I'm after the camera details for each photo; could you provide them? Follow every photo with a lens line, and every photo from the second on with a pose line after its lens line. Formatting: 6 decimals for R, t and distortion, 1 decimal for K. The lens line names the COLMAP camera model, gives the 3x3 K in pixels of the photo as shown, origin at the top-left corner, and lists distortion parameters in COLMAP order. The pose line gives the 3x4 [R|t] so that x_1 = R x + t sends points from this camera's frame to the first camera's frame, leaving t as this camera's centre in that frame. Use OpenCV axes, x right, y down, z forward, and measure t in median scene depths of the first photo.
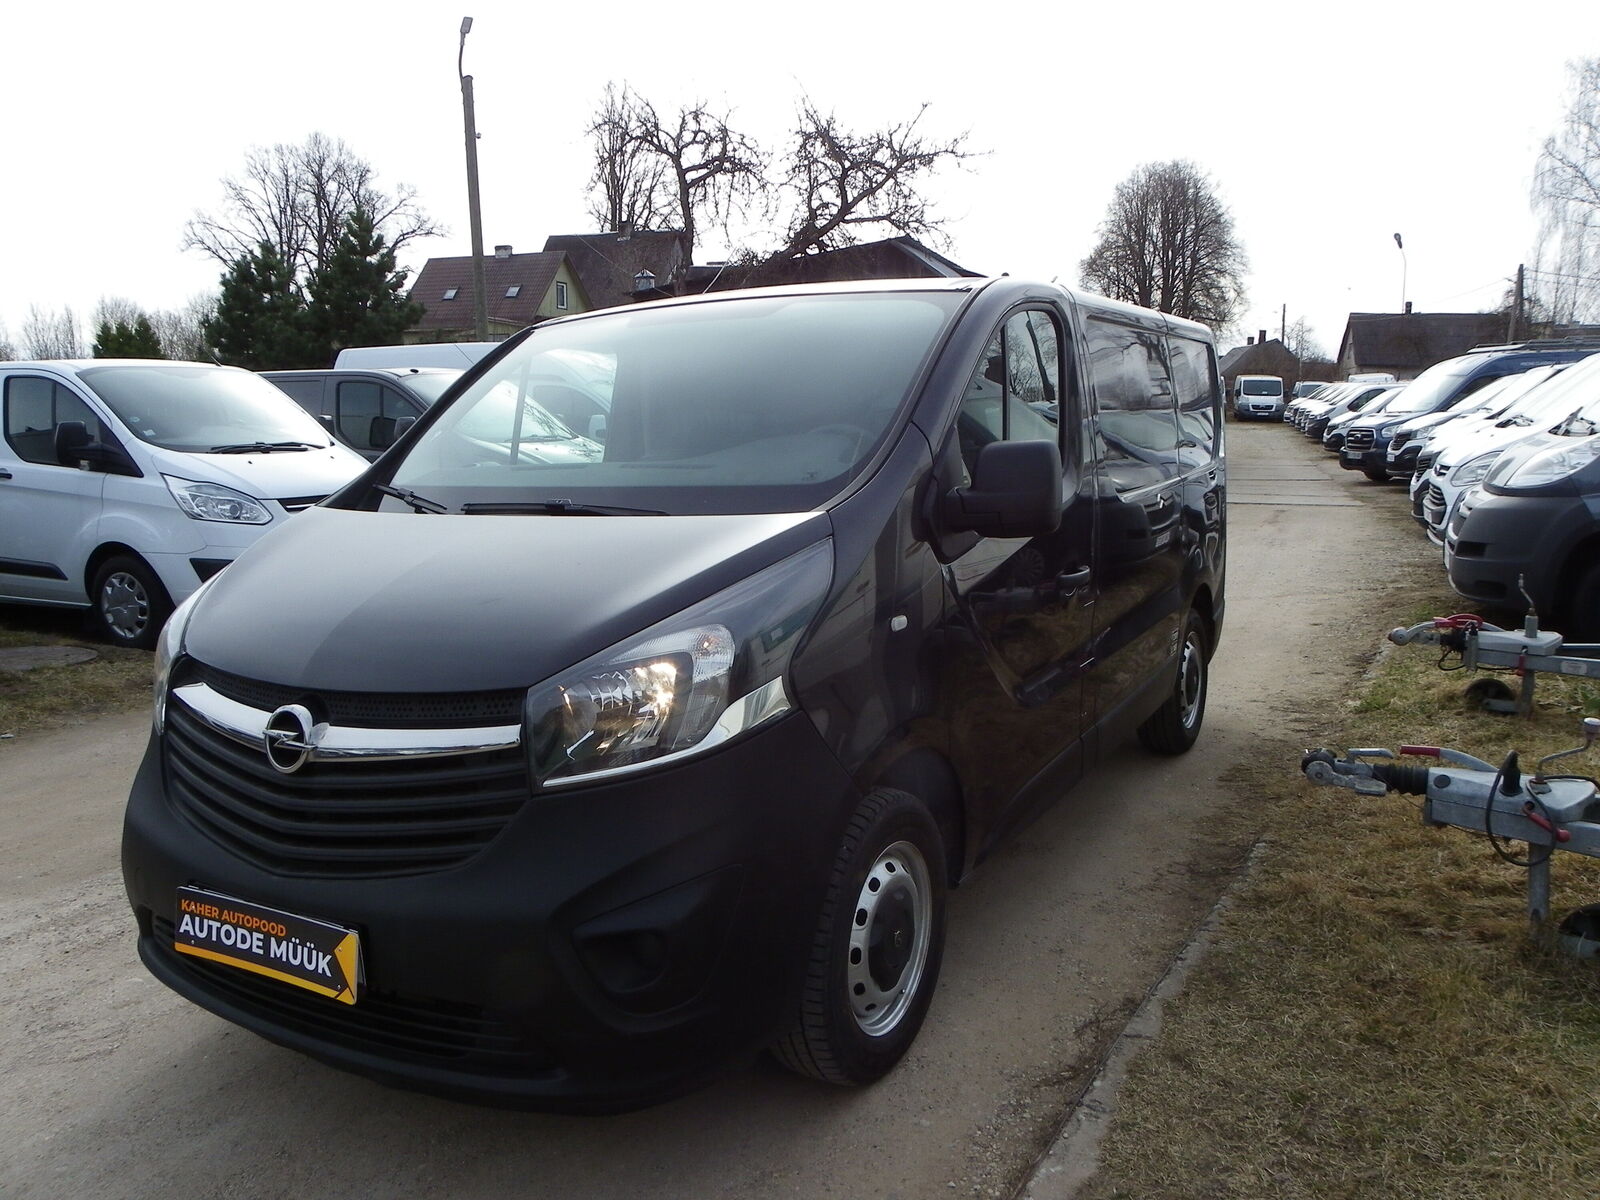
lens RADIAL K [[1201.7, 0, 813.8], [0, 1201.7, 598.6], [0, 0, 1]] dist [-0.034173, 0.032770]
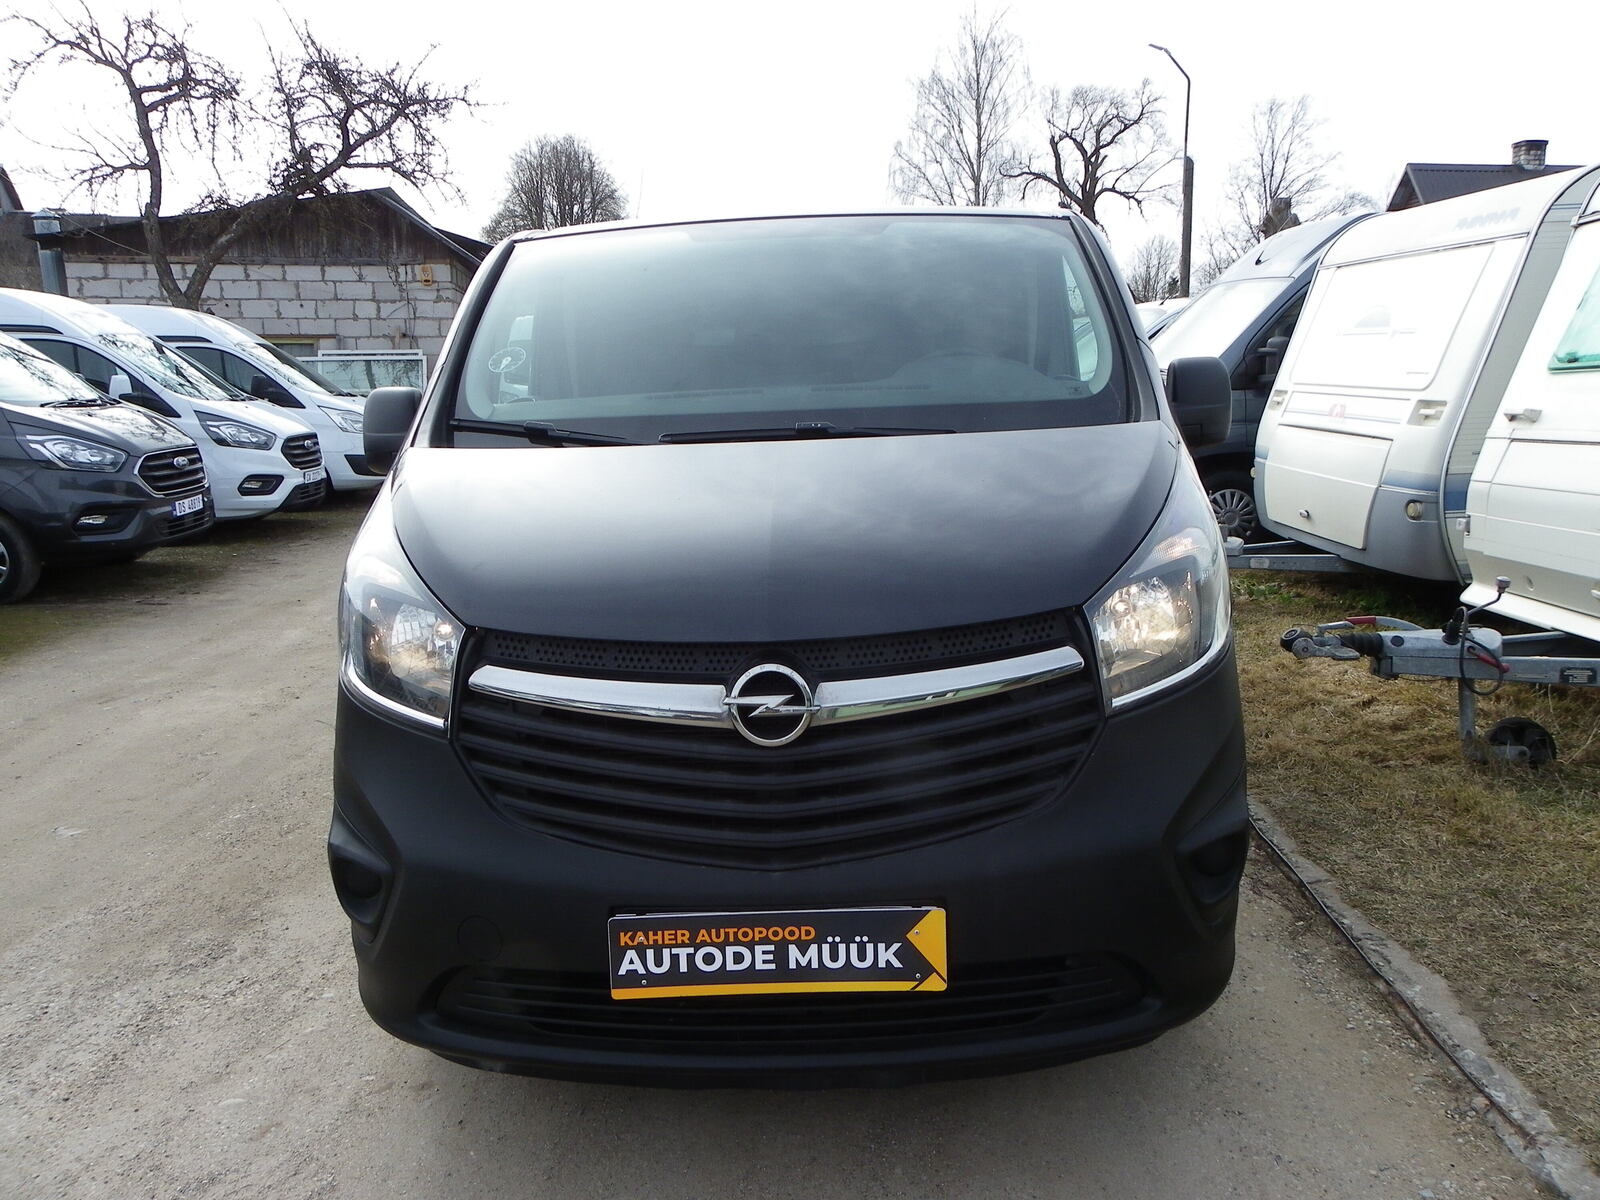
lens RADIAL K [[1201.7, 0, 813.8], [0, 1201.7, 598.6], [0, 0, 1]] dist [-0.034173, 0.032770]
pose [[0.880402, -0.090011, 0.465608, -0.641030], [0.079734, 0.995941, 0.041769, 0.010379], [-0.467478, 0.000351, 0.884005, 0.209029]]
